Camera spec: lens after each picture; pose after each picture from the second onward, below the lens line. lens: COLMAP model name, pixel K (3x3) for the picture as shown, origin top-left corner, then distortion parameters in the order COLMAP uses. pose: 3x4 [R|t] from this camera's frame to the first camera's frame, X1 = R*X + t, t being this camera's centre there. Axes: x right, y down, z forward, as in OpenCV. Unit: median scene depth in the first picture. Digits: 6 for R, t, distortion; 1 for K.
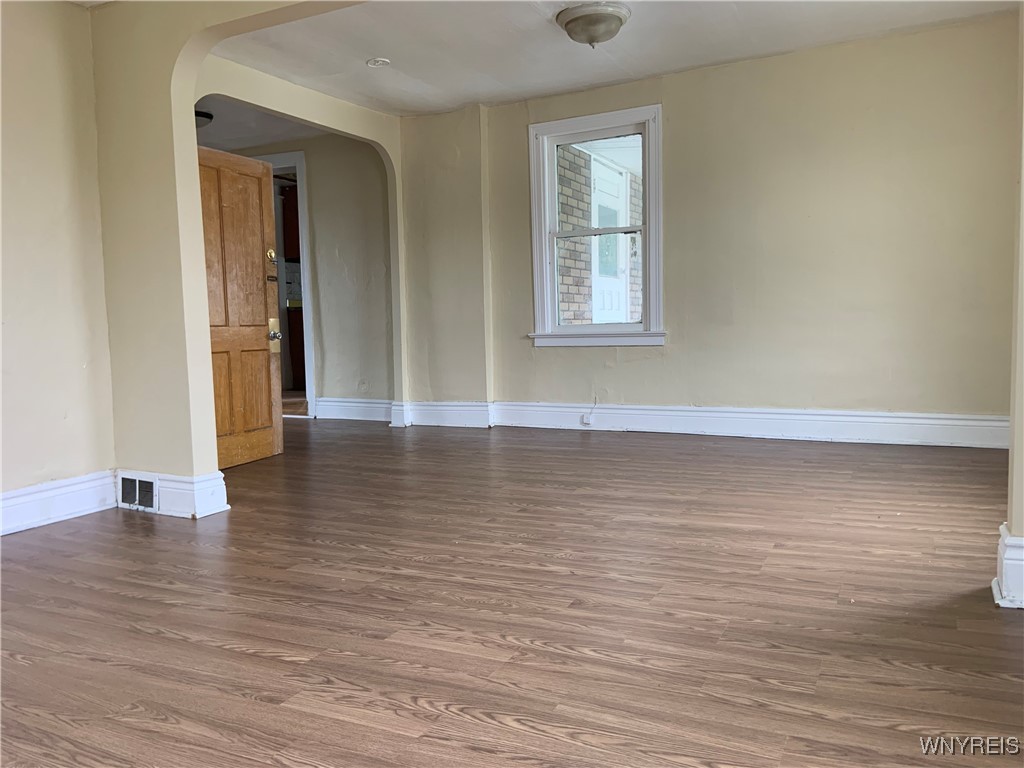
lens RADIAL K [[770.9, 0, 517.6], [0, 770.9, 383.4], [0, 0, 1]] dist [0.046677, -0.016375]
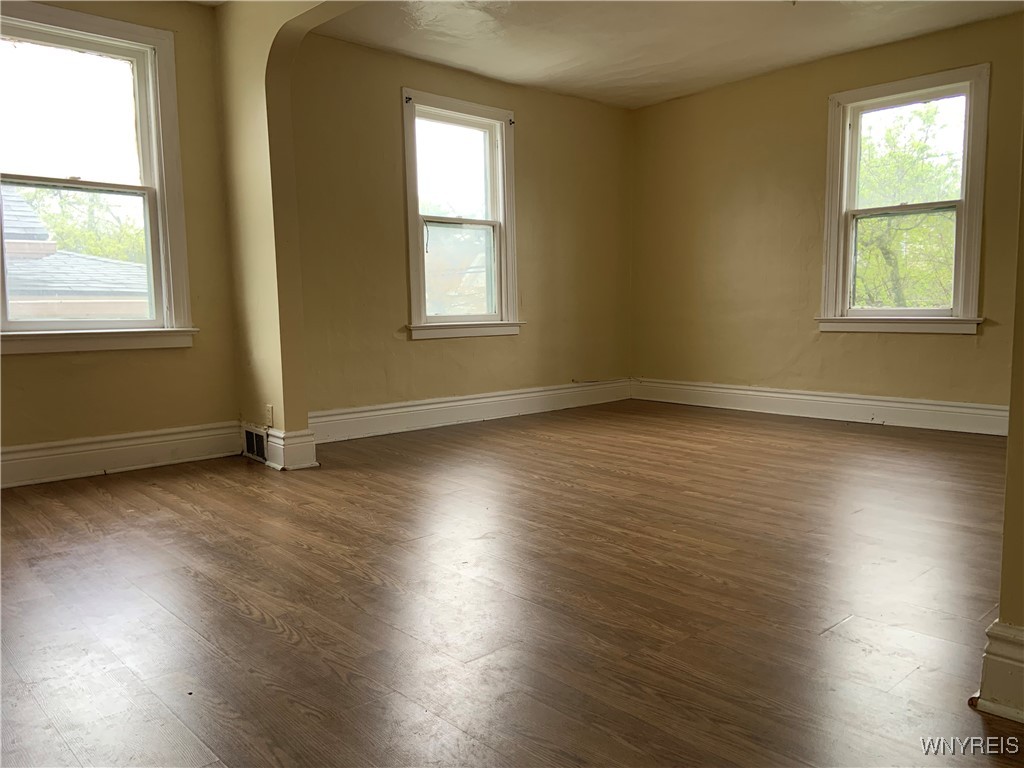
lens RADIAL K [[770.9, 0, 510.8], [0, 770.9, 387.8], [0, 0, 1]] dist [0.046677, -0.016375]
pose [[-0.934798, 0.006206, 0.355124, -0.389513], [0.069373, 0.983780, 0.165419, -0.143346], [-0.348338, 0.179269, -0.920067, 2.005831]]
